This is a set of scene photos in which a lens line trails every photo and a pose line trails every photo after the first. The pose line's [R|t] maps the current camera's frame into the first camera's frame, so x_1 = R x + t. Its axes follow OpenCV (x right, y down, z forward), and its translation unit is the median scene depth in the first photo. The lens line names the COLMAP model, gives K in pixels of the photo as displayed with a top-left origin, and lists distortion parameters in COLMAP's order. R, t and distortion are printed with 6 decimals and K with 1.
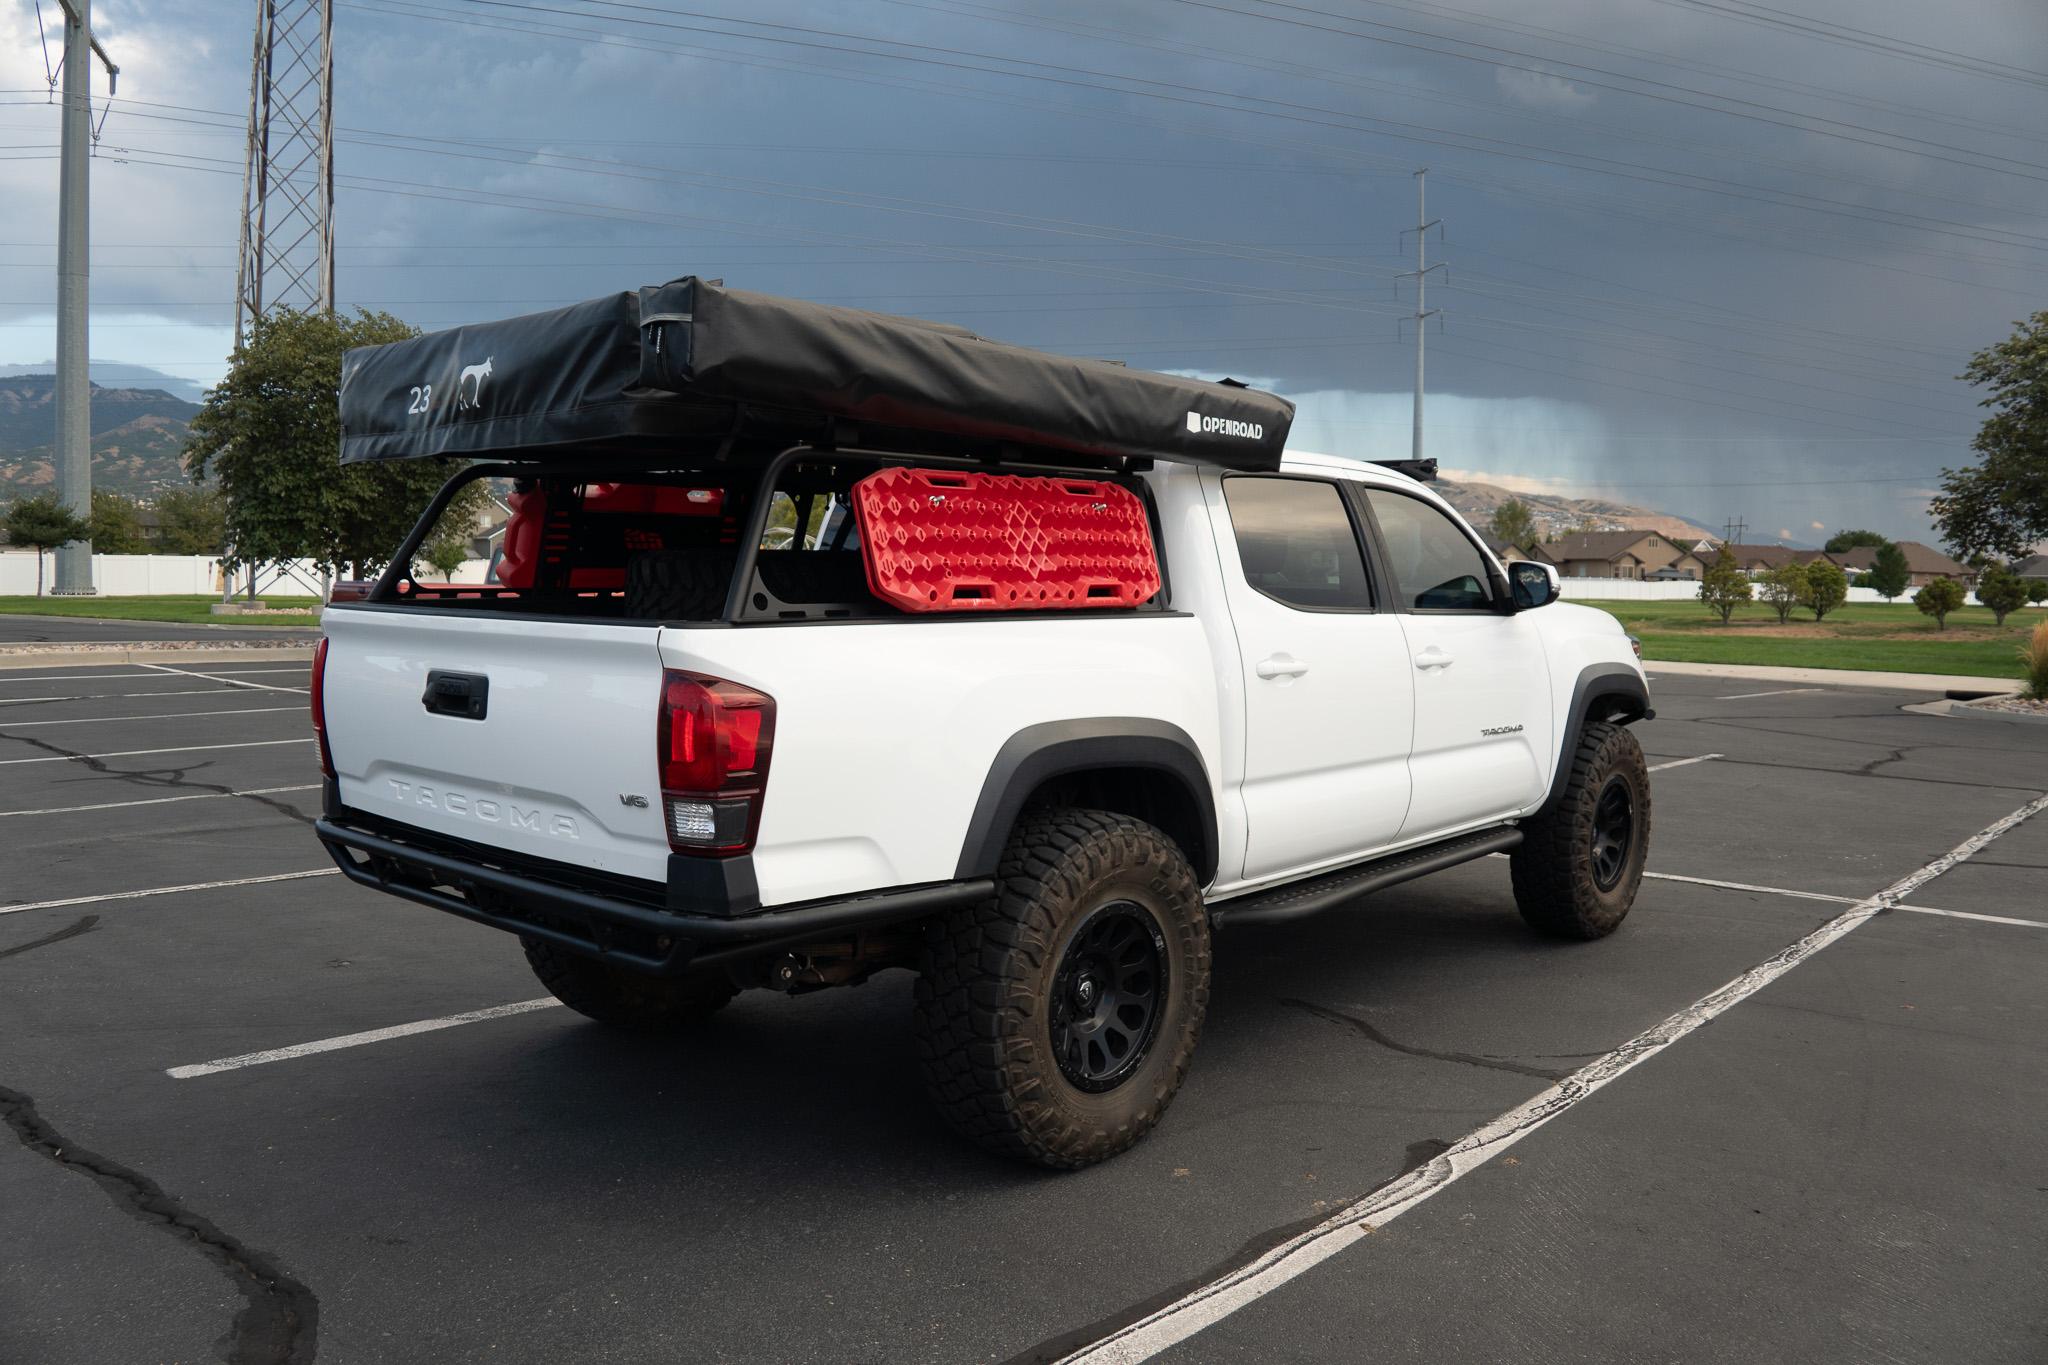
lens RADIAL K [[1676.1, 0, 1027.1], [0, 1676.1, 684.0], [0, 0, 1]] dist [-0.212928, 0.139277]
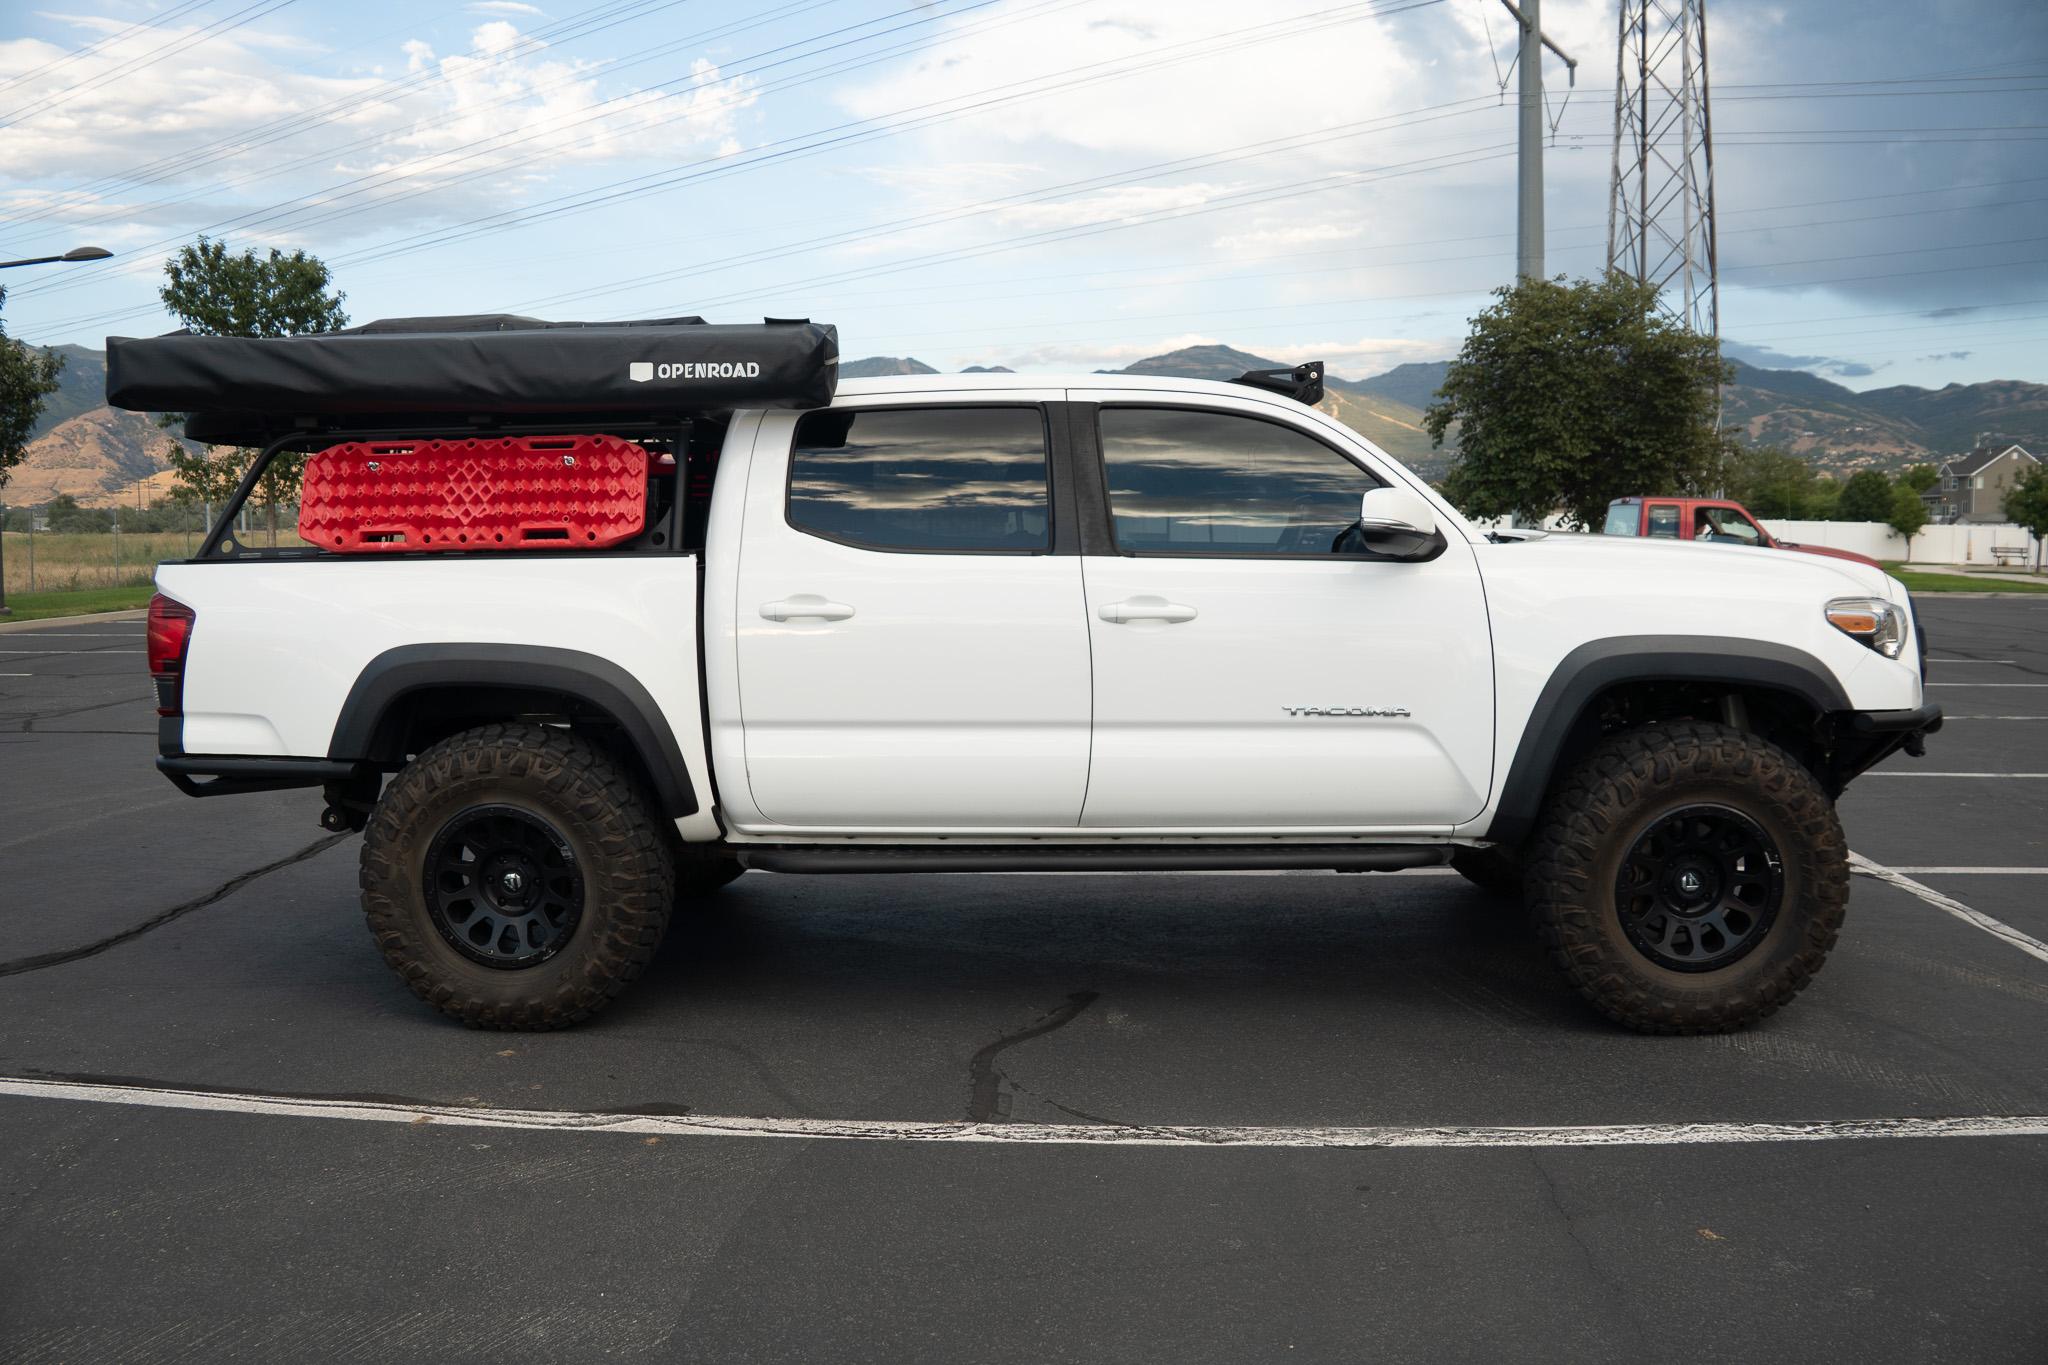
lens RADIAL K [[1676.1, 0, 1027.1], [0, 1676.1, 684.0], [0, 0, 1]] dist [-0.212928, 0.139277]
pose [[0.602303, 0.059916, -0.796016, 1.096590], [-0.042254, 0.998174, 0.043162, -0.015430], [0.797149, 0.007638, 0.603735, 0.572088]]
